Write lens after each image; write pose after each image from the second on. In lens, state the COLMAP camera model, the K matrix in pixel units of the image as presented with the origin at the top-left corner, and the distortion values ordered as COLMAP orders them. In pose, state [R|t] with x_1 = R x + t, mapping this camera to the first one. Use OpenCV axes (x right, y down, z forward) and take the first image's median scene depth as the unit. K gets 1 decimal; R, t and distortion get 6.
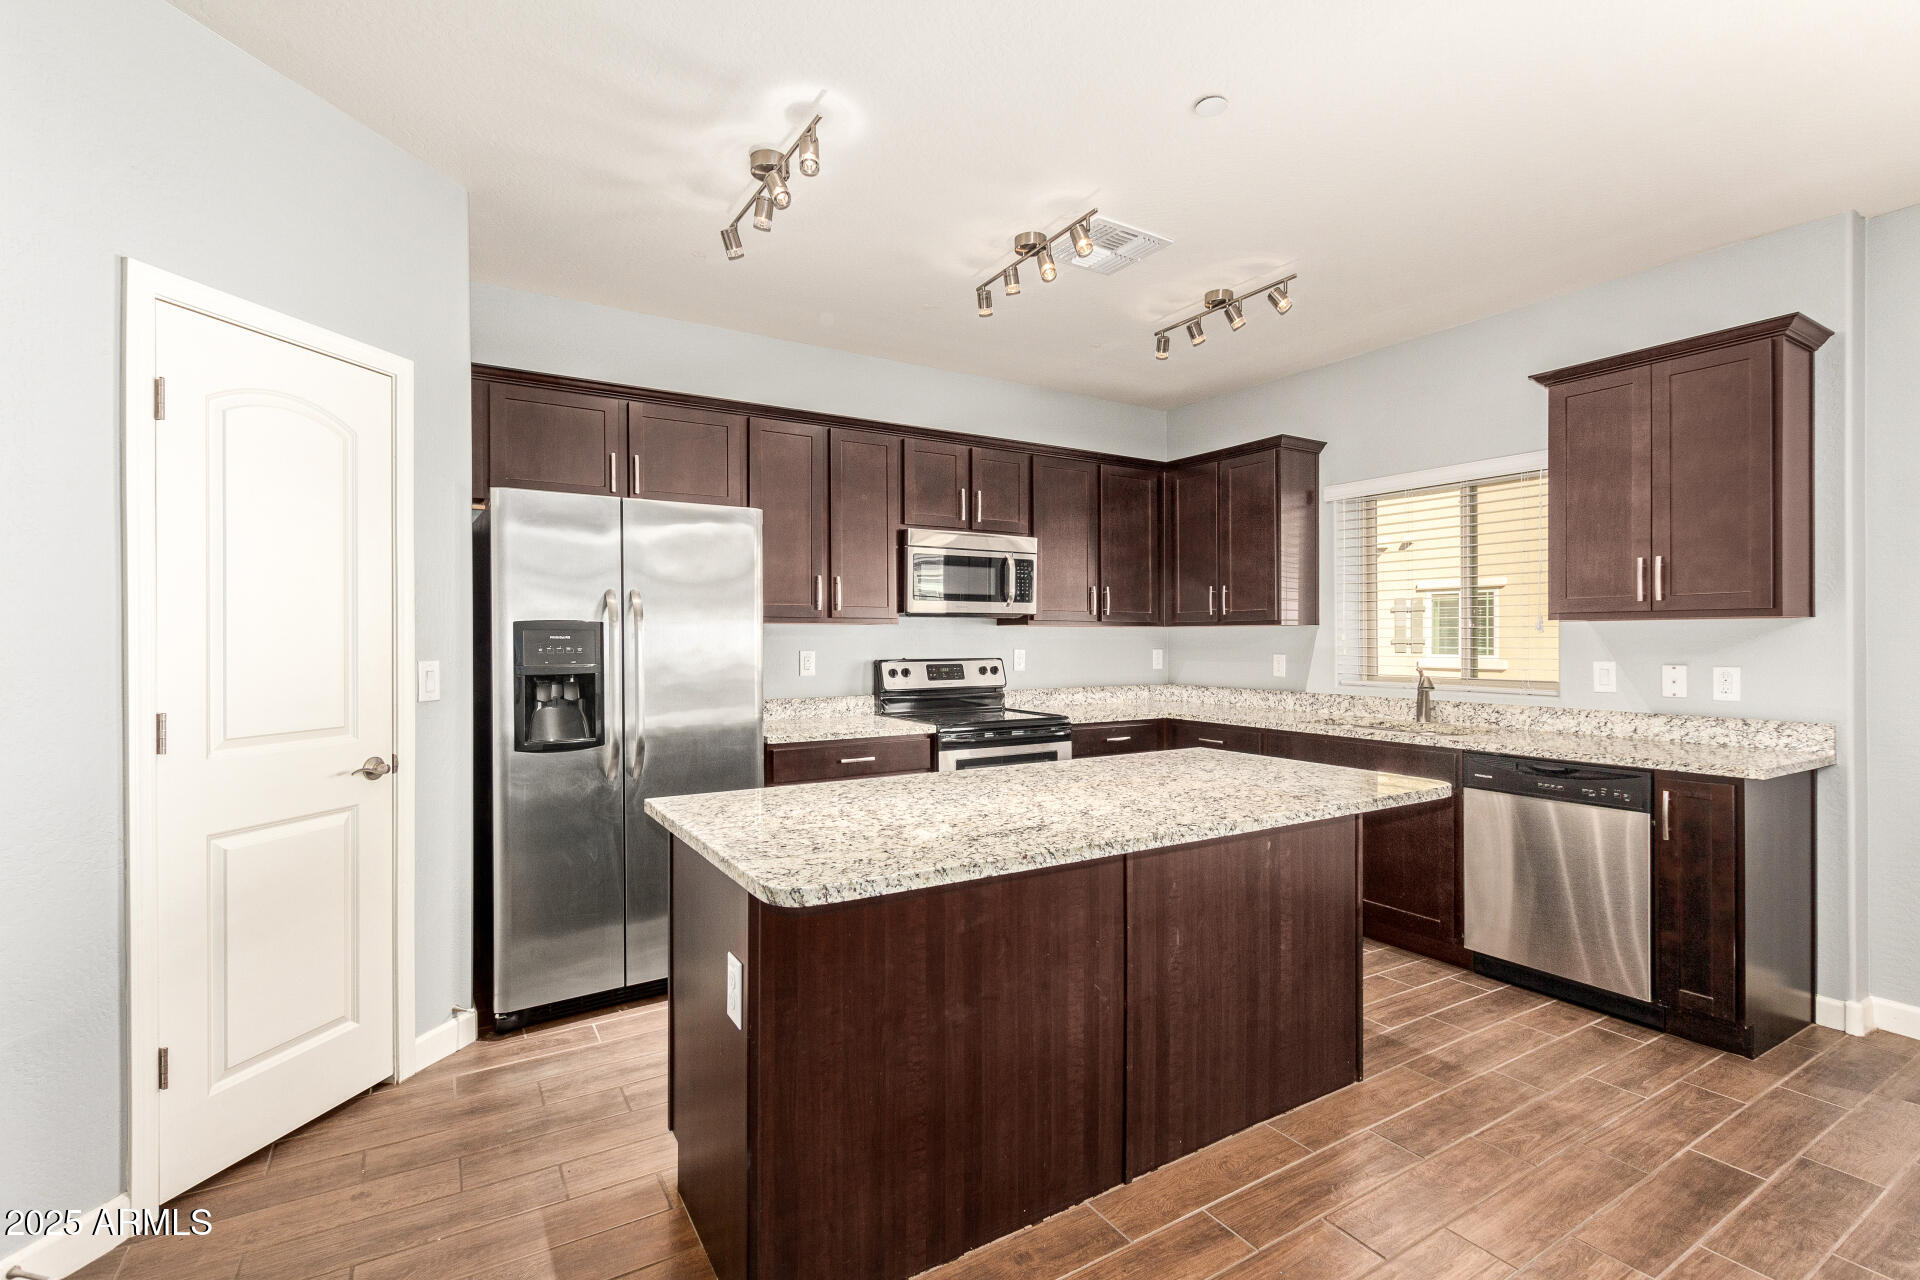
lens RADIAL K [[882.0, 0, 960.0], [0, 882.0, 640.0], [0, 0, 1]] dist [0.011068, -0.010089]
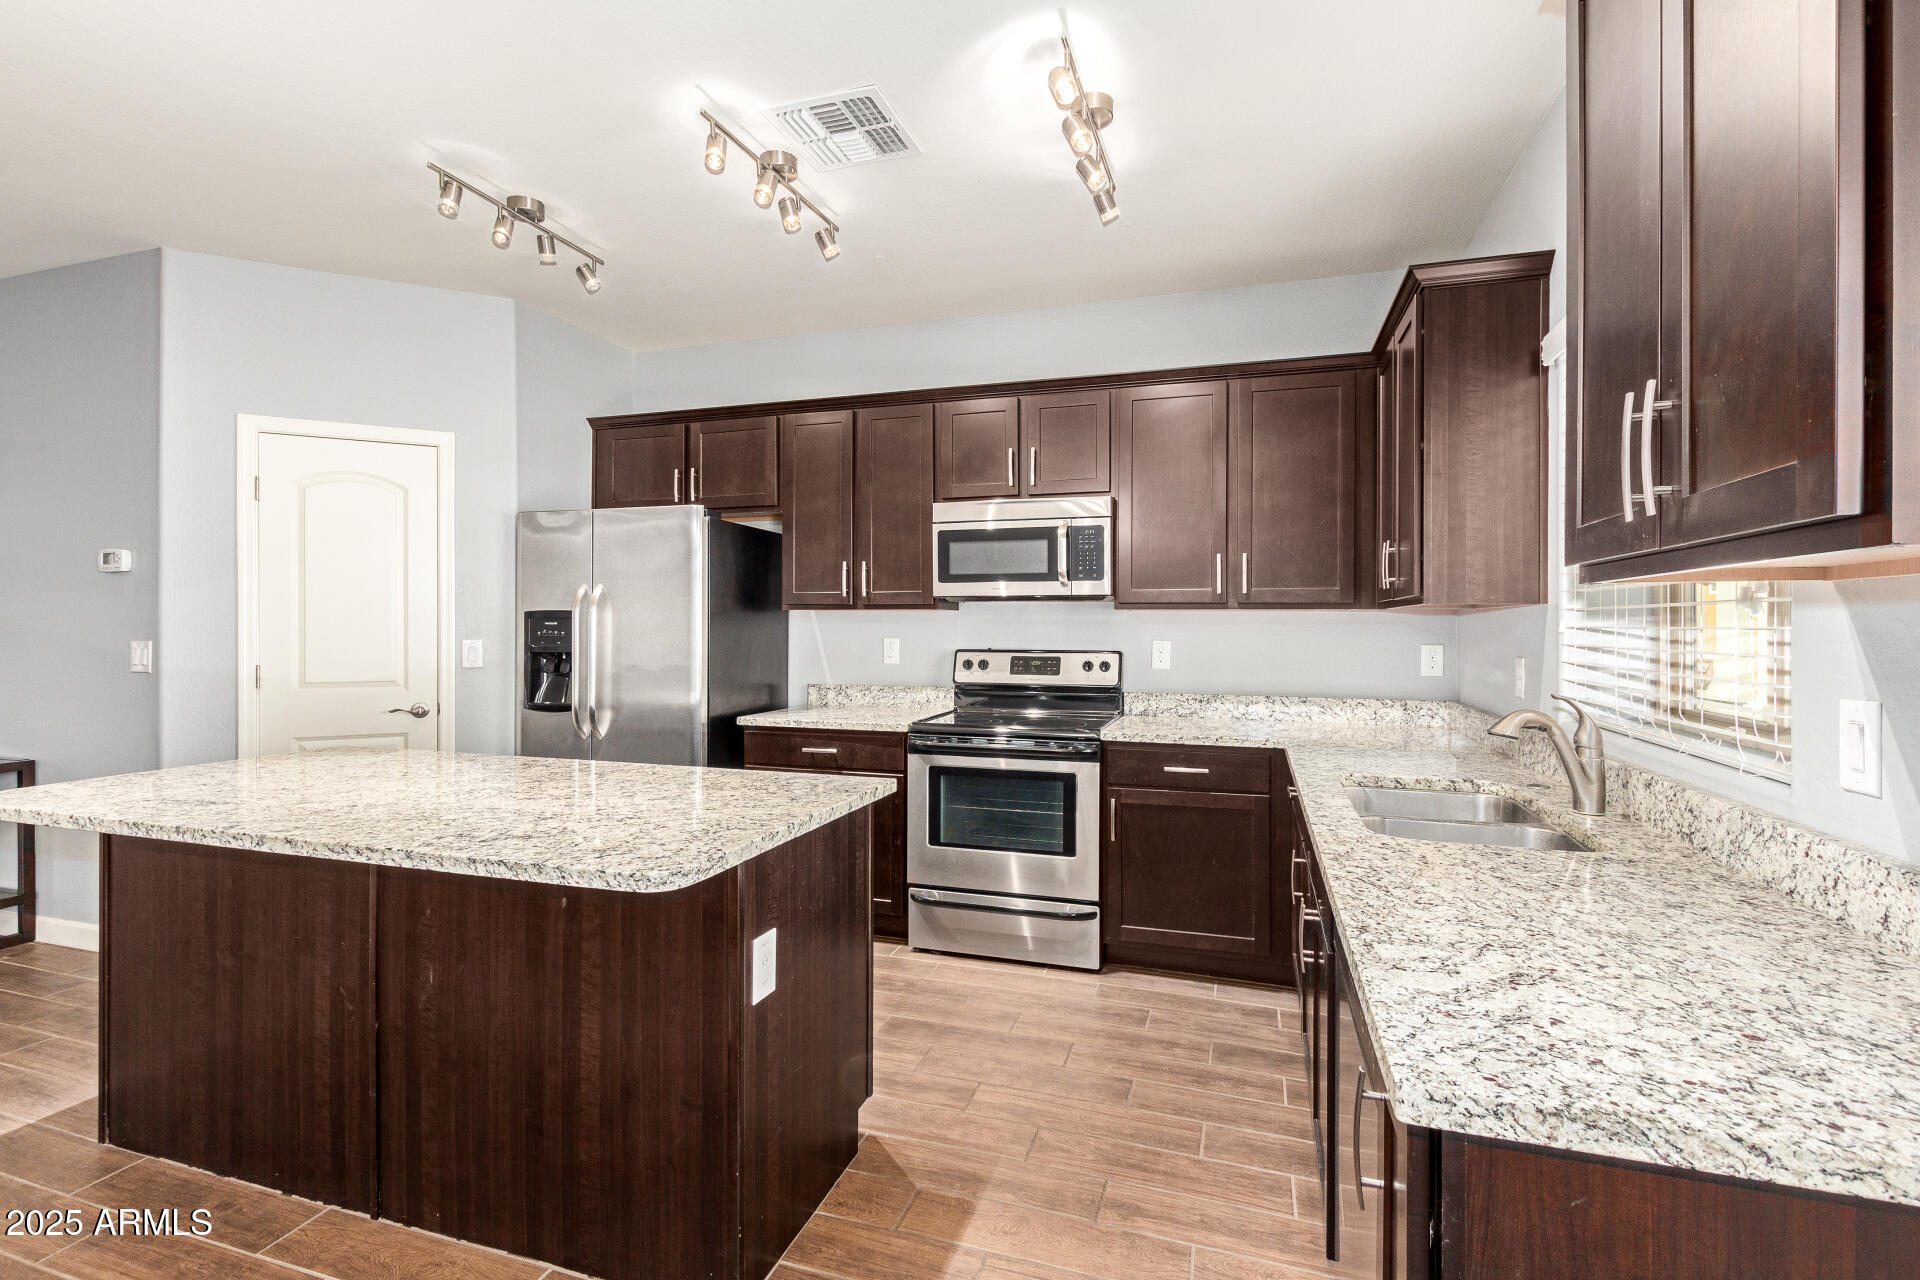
lens RADIAL K [[884.7, 0, 960.6], [0, 884.7, 628.4], [0, 0, 1]] dist [0.014071, -0.010346]
pose [[0.647008, 0.006230, -0.762458, 0.845154], [-0.005518, 0.999979, 0.003488, -0.003038], [0.762463, 0.001951, 0.647029, 0.570968]]
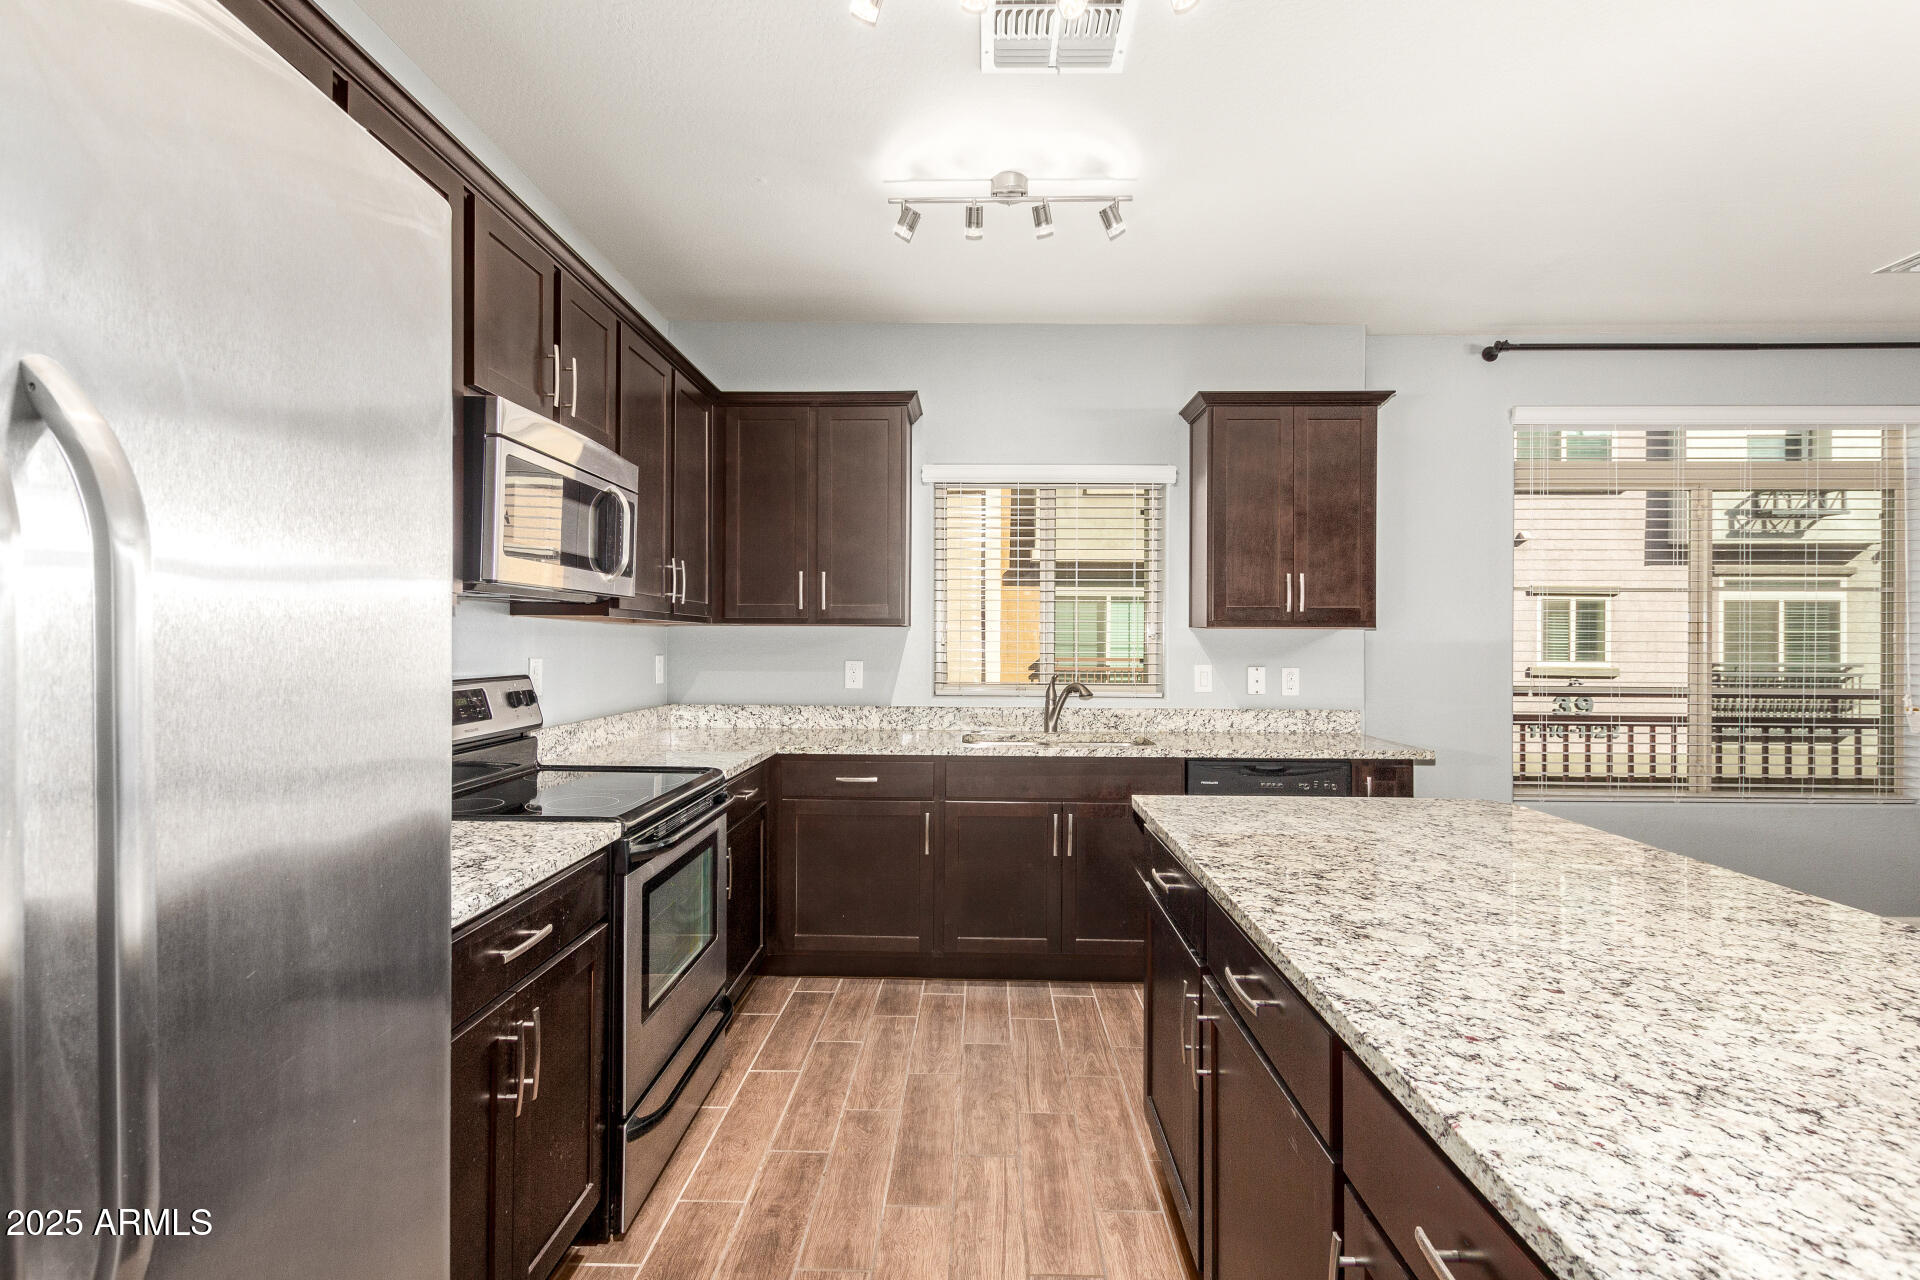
lens RADIAL K [[871.4, 0, 965.1], [0, 871.4, 636.3], [0, 0, 1]] dist [-0.000455, -0.000048]
pose [[0.543497, 0.010364, 0.839347, -0.392572], [-0.005442, 0.999946, -0.008823, -0.000313], [-0.839393, 0.000227, 0.543524, 0.724709]]
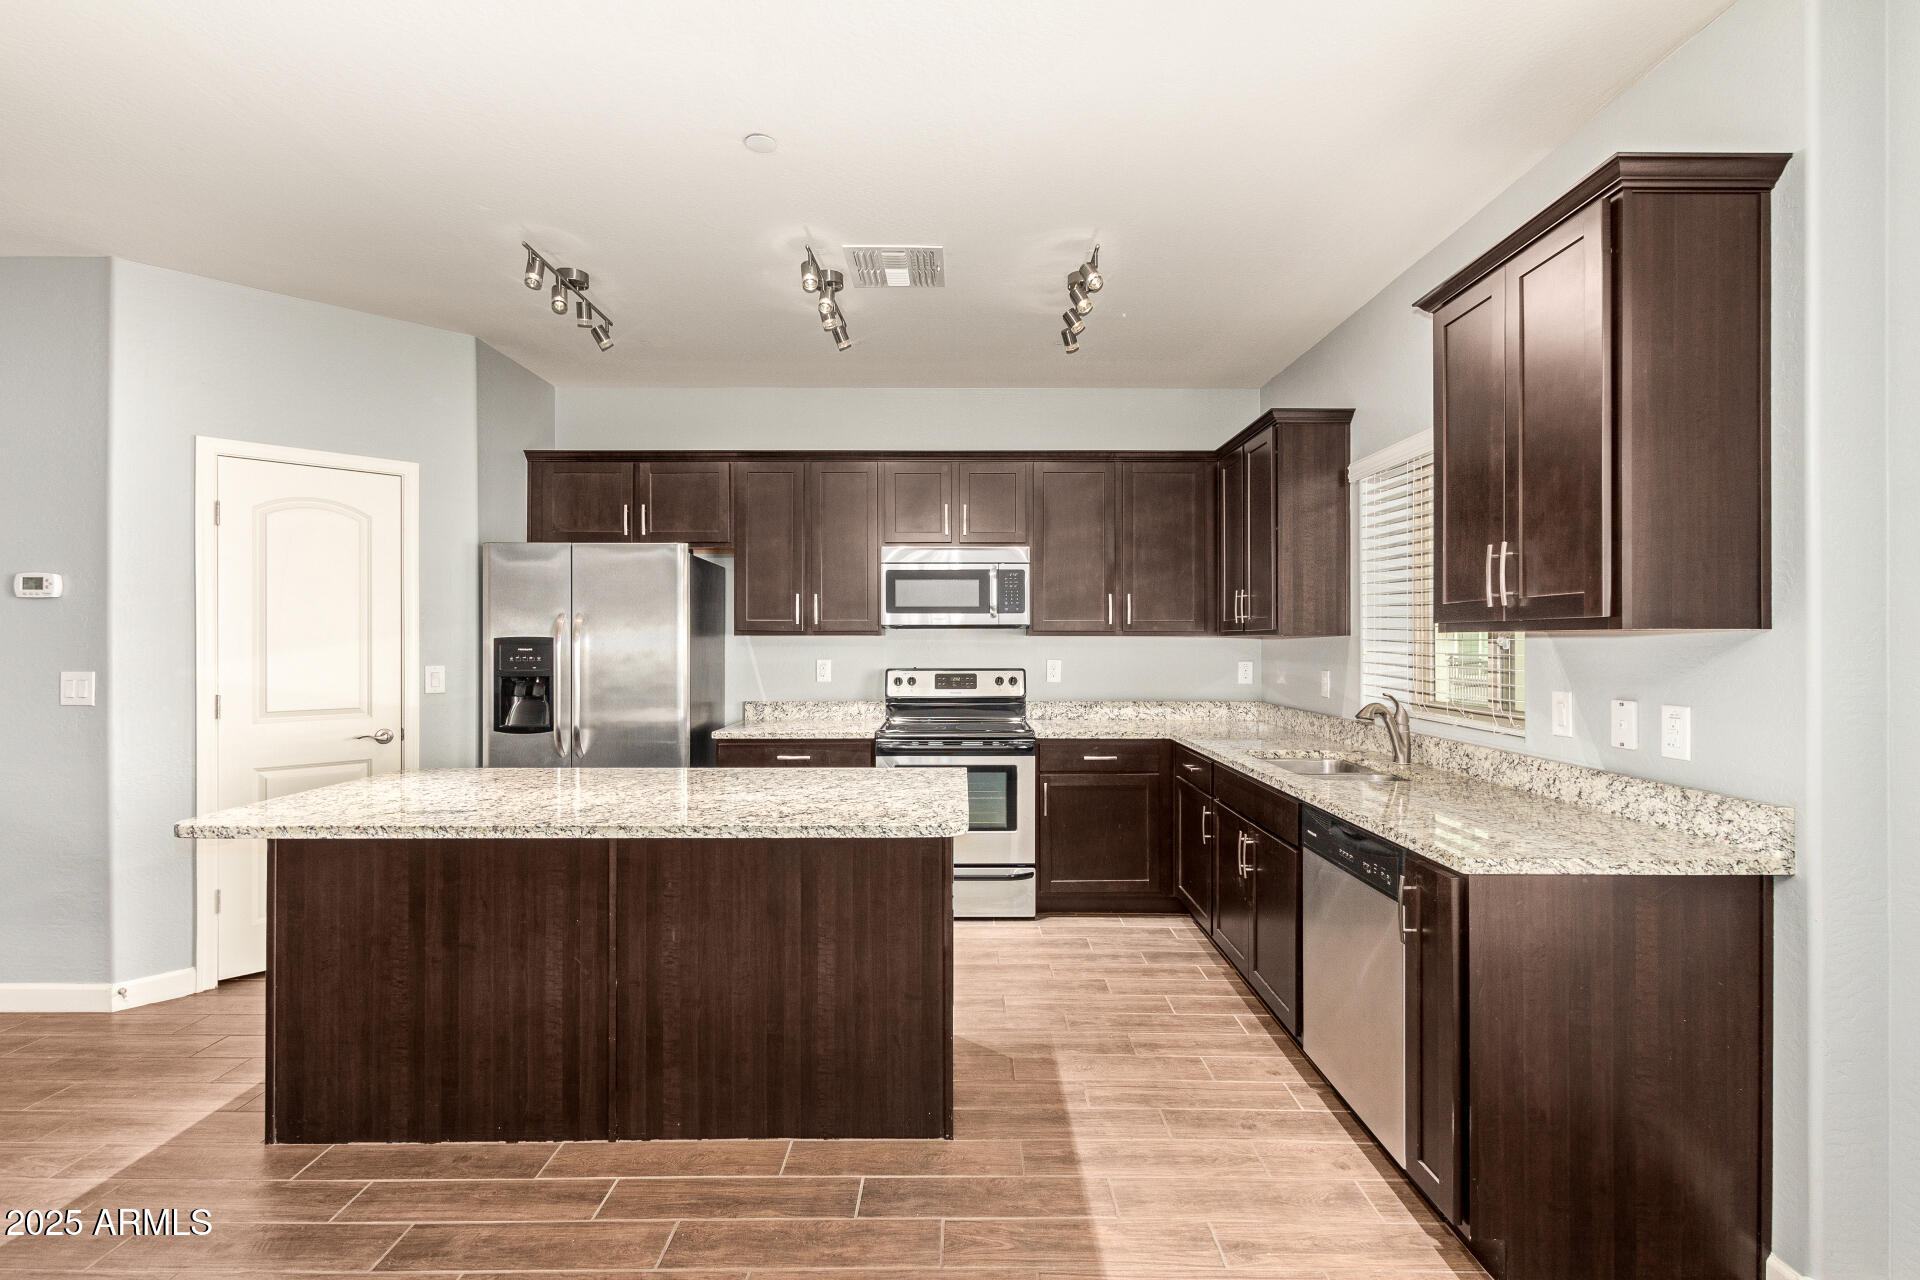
lens RADIAL K [[882.0, 0, 960.0], [0, 882.0, 640.0], [0, 0, 1]] dist [0.011068, -0.010089]
pose [[0.852140, 0.001157, -0.523313, 0.761615], [-0.002089, 0.999997, -0.001191, -0.015790], [0.523310, 0.002108, 0.852140, 0.178480]]
